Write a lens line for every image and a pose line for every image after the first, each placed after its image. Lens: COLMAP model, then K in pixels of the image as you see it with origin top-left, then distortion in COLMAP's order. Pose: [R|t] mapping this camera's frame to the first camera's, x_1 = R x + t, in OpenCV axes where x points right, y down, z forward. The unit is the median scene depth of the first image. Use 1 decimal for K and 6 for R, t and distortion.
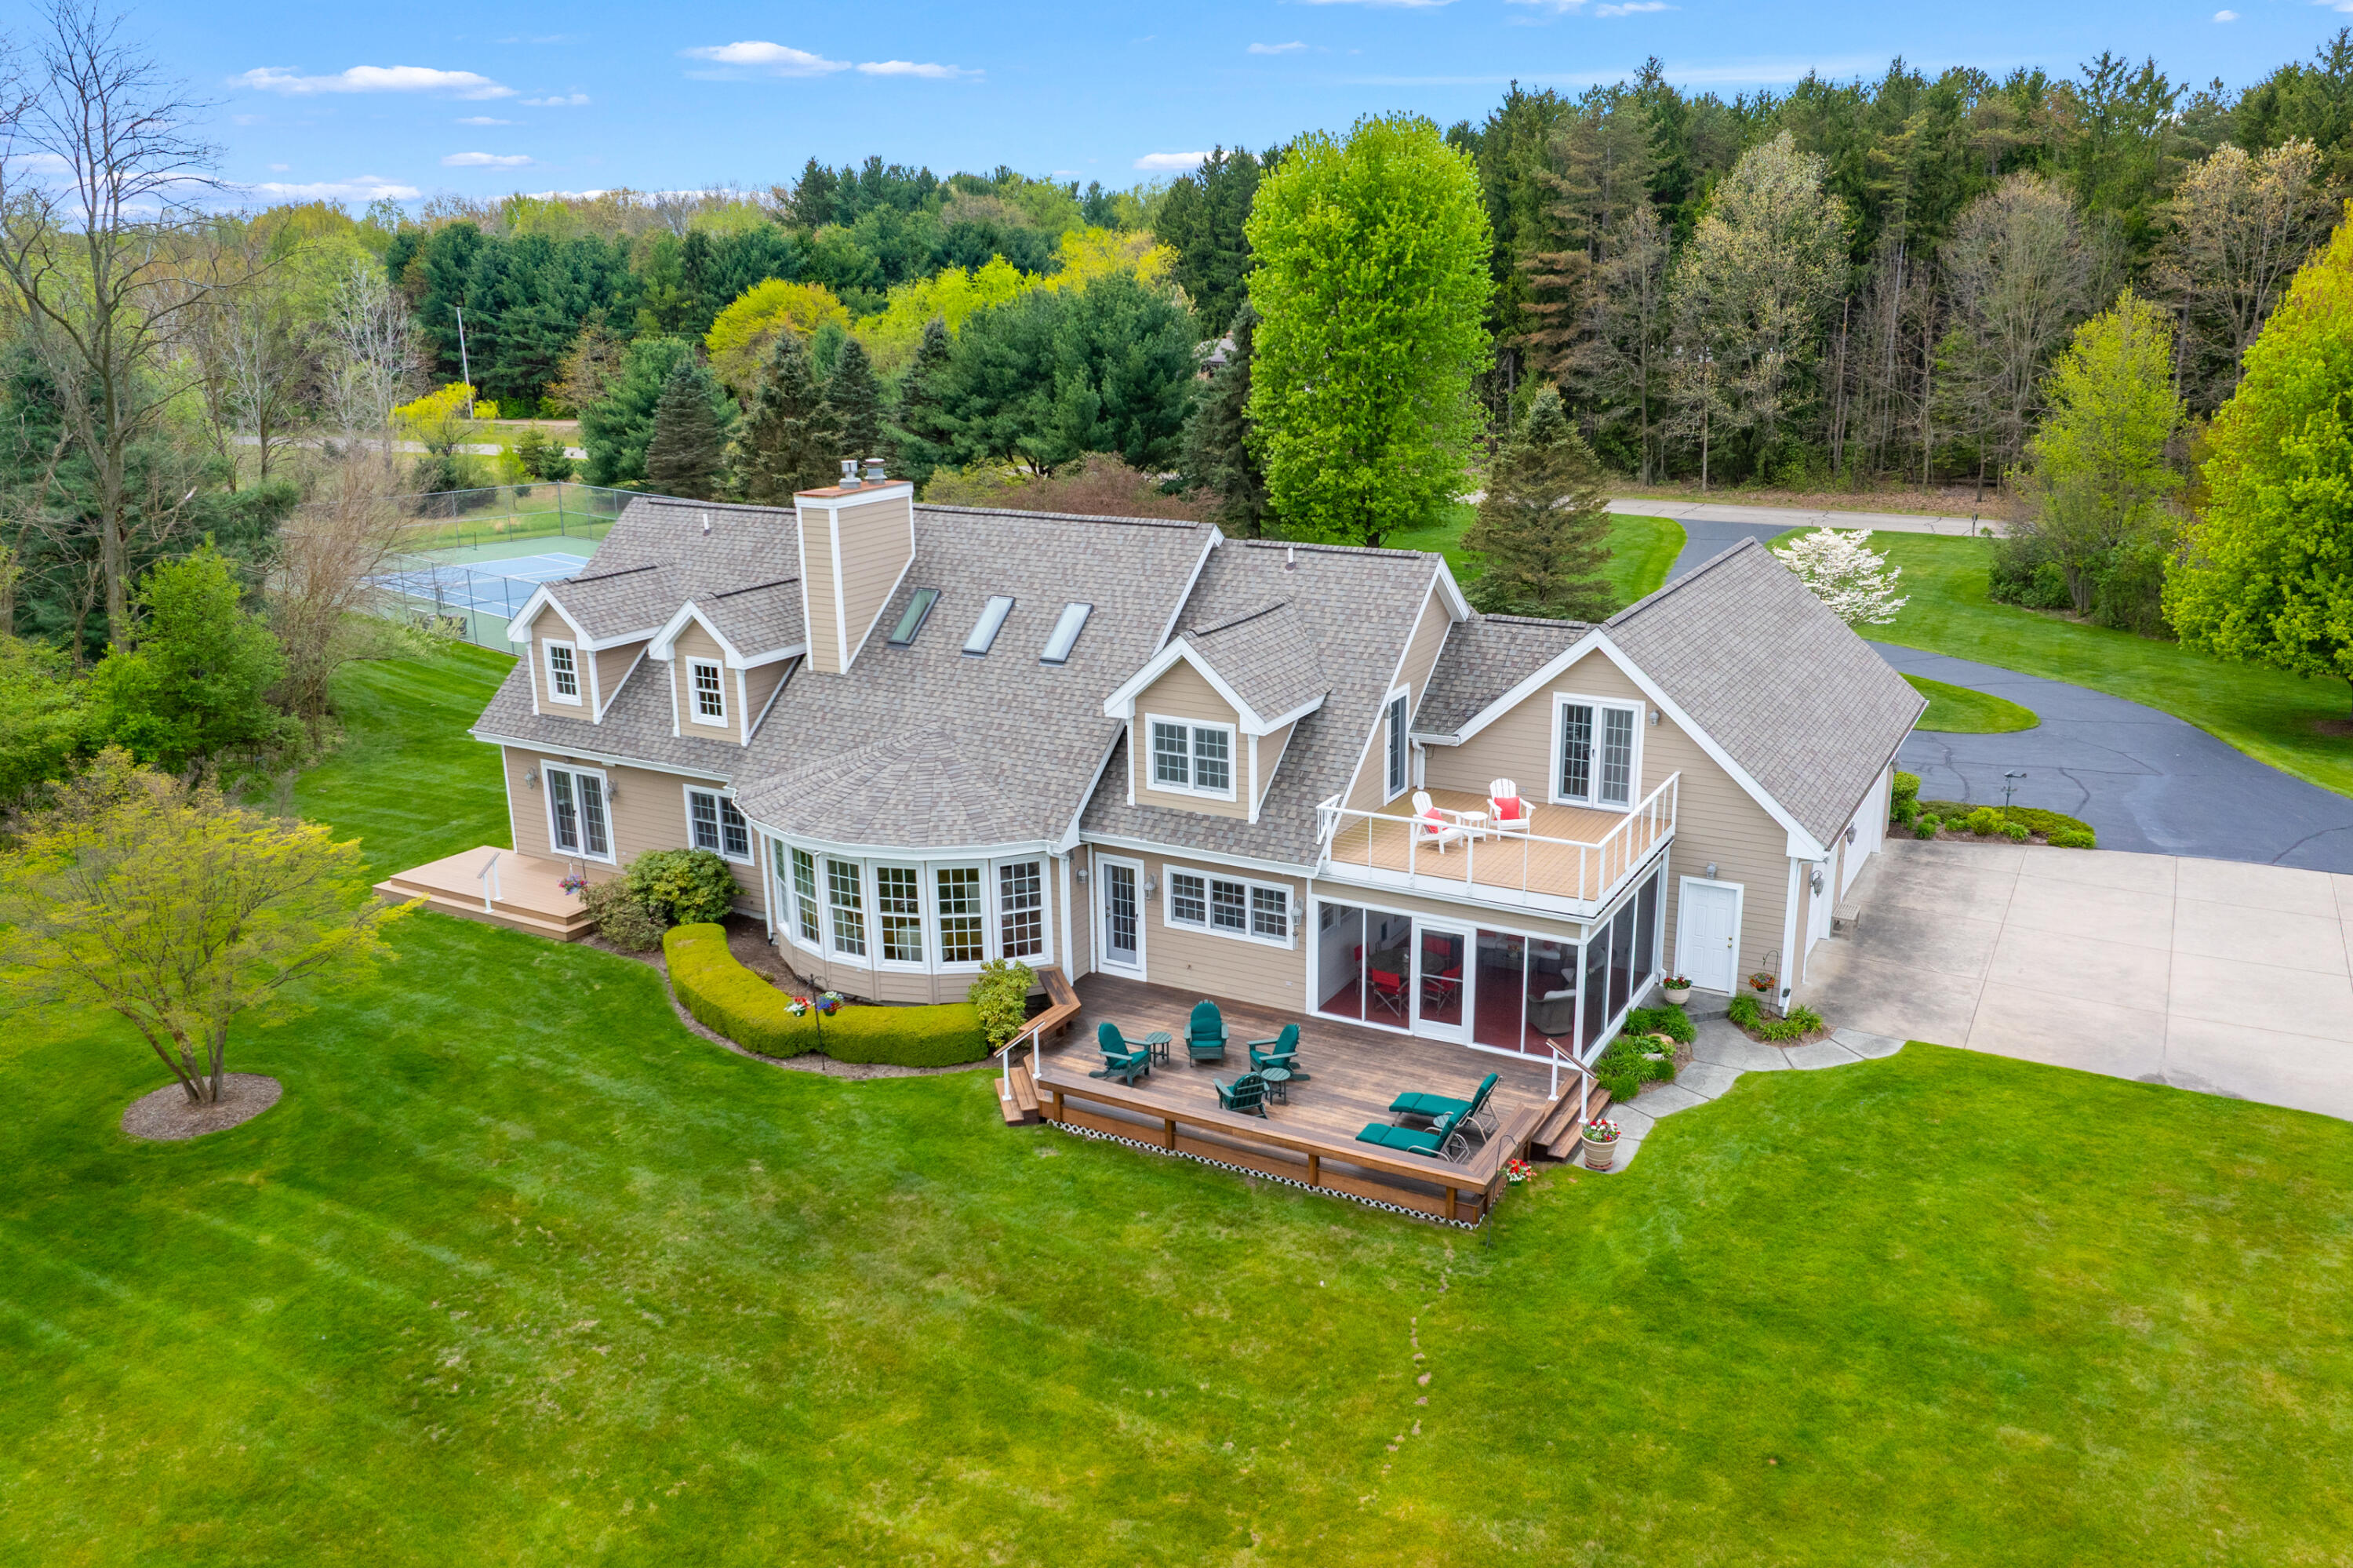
lens RADIAL K [[1769.5, 0, 1211.9], [0, 1769.5, 790.0], [0, 0, 1]] dist [-0.046421, -0.002859]
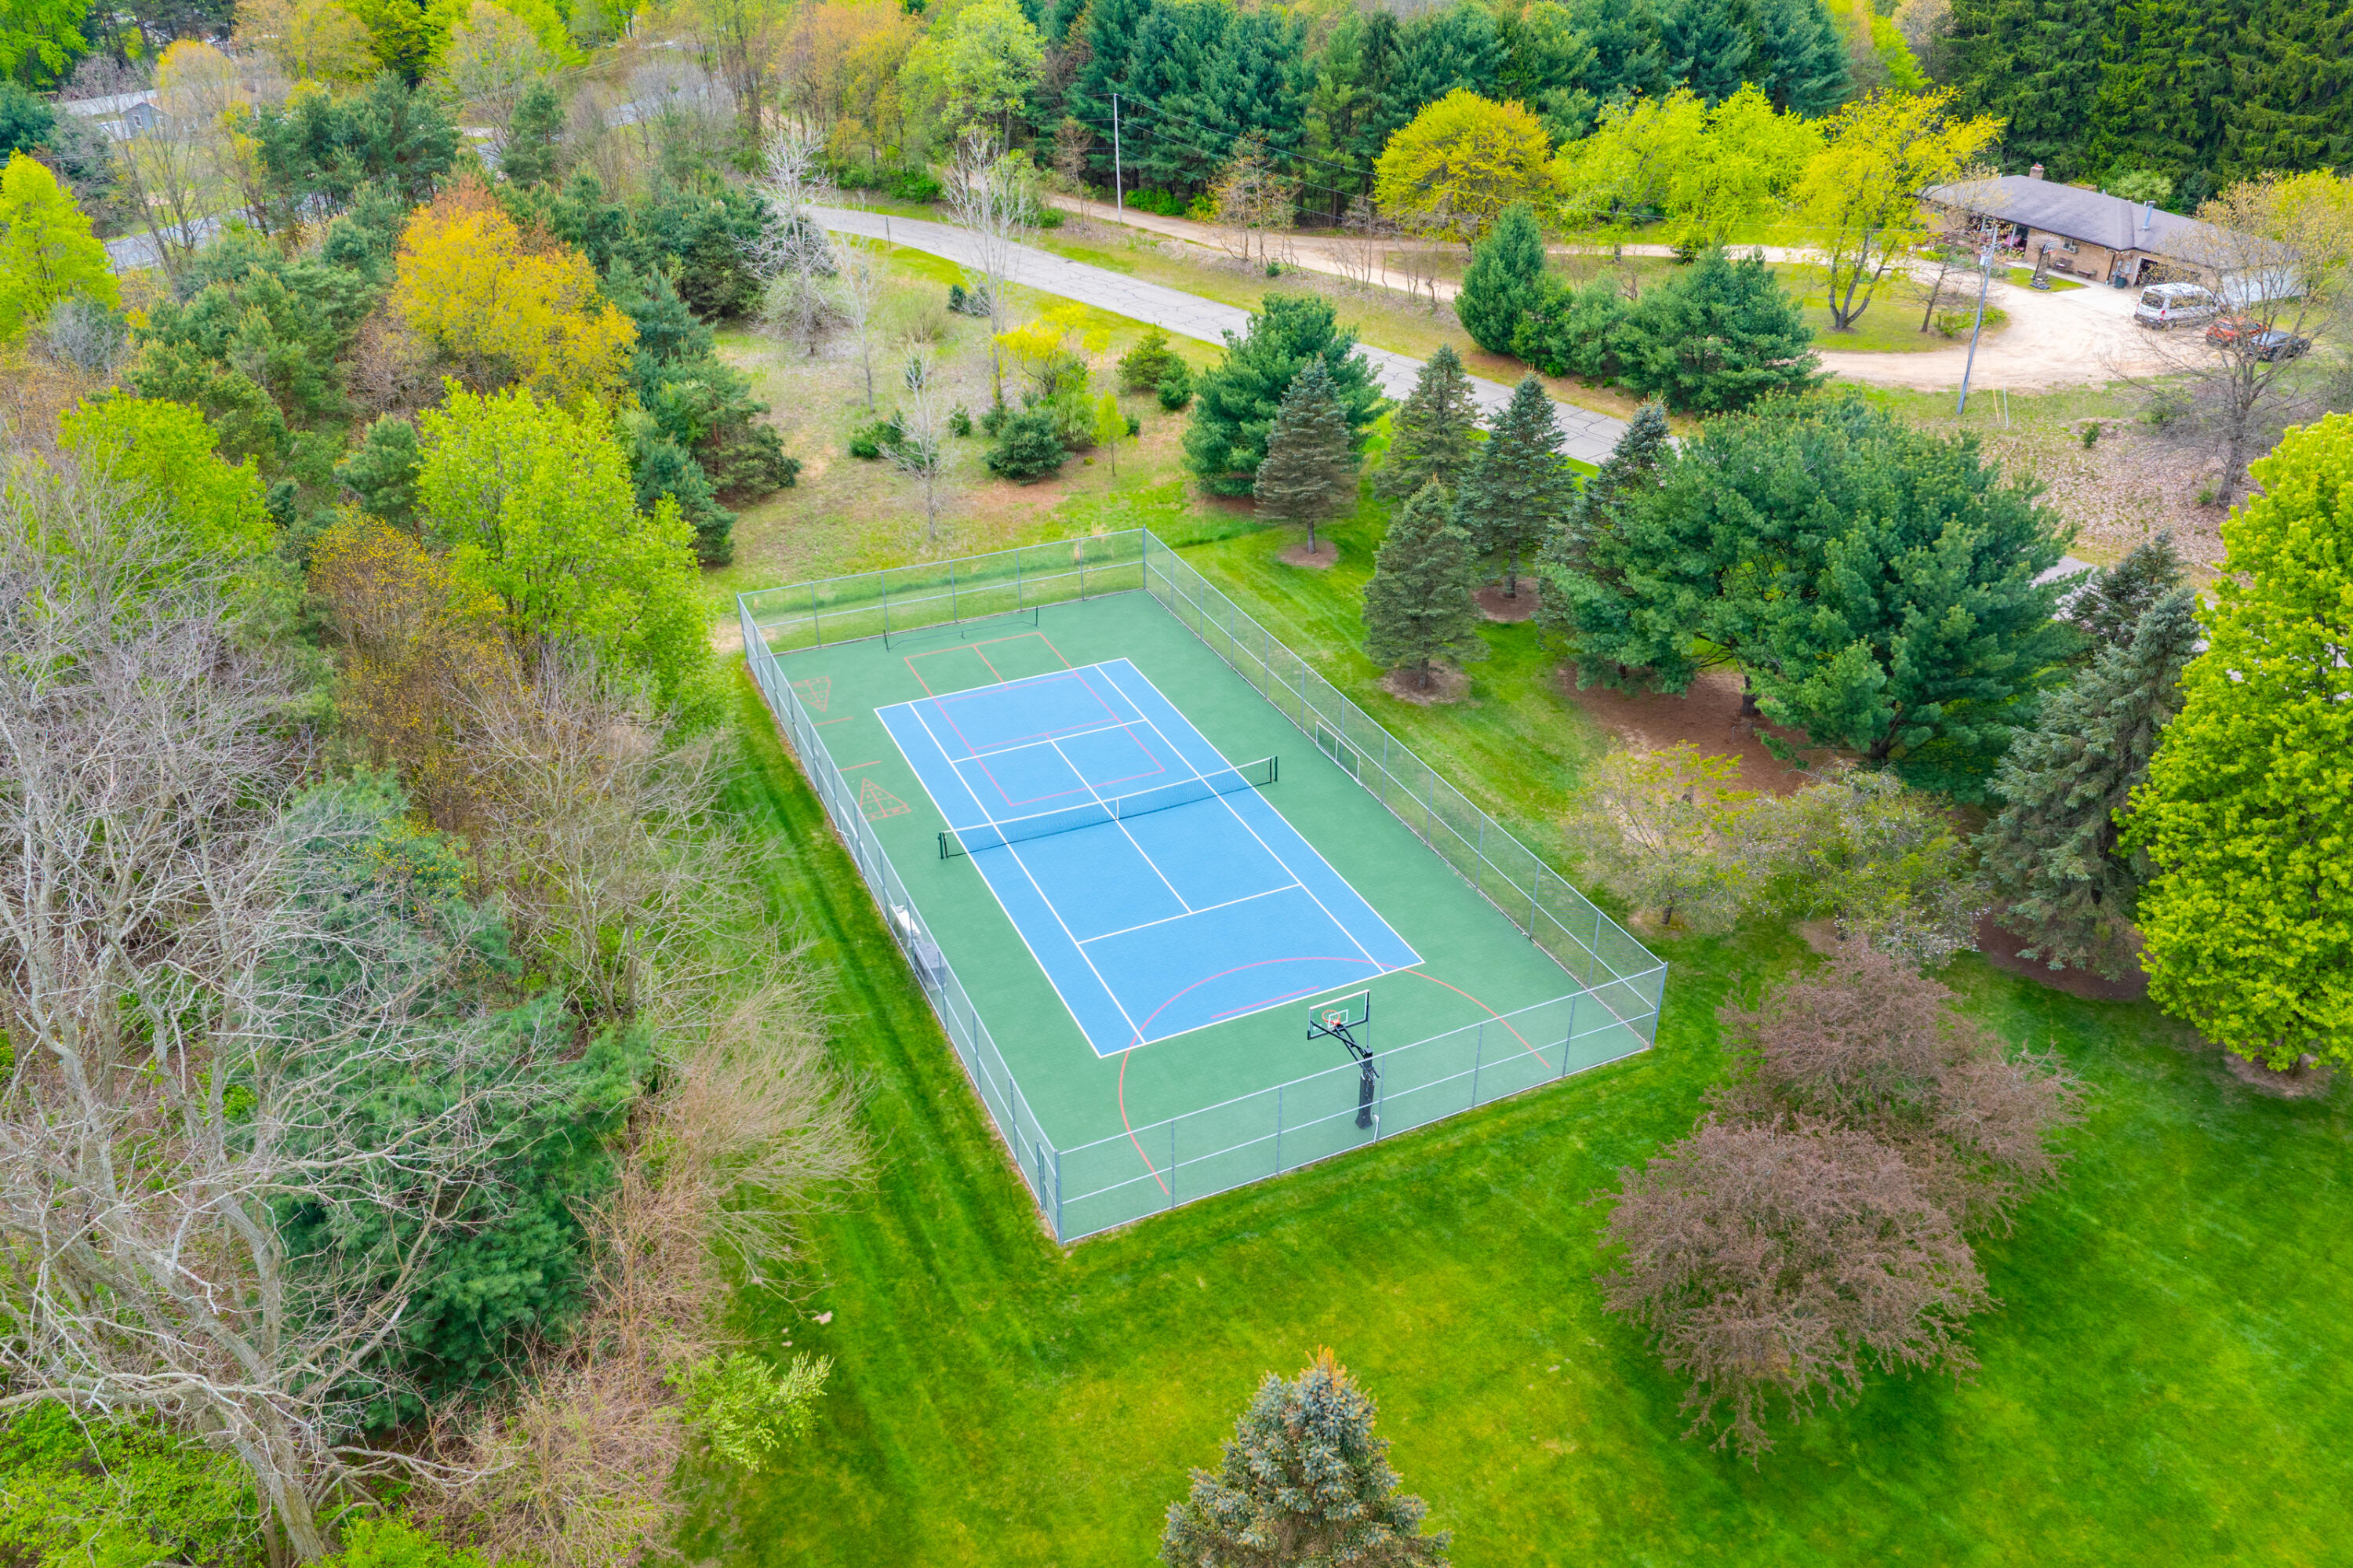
lens RADIAL K [[1657.3, 0, 1176.5], [0, 1657.3, 784.0], [0, 0, 1]] dist [-0.030785, -0.006221]
pose [[0.920360, 0.195900, -0.338469, -0.045426], [-0.109675, 0.960051, 0.257435, -0.156261], [0.375379, -0.199812, 0.905078, 0.172829]]
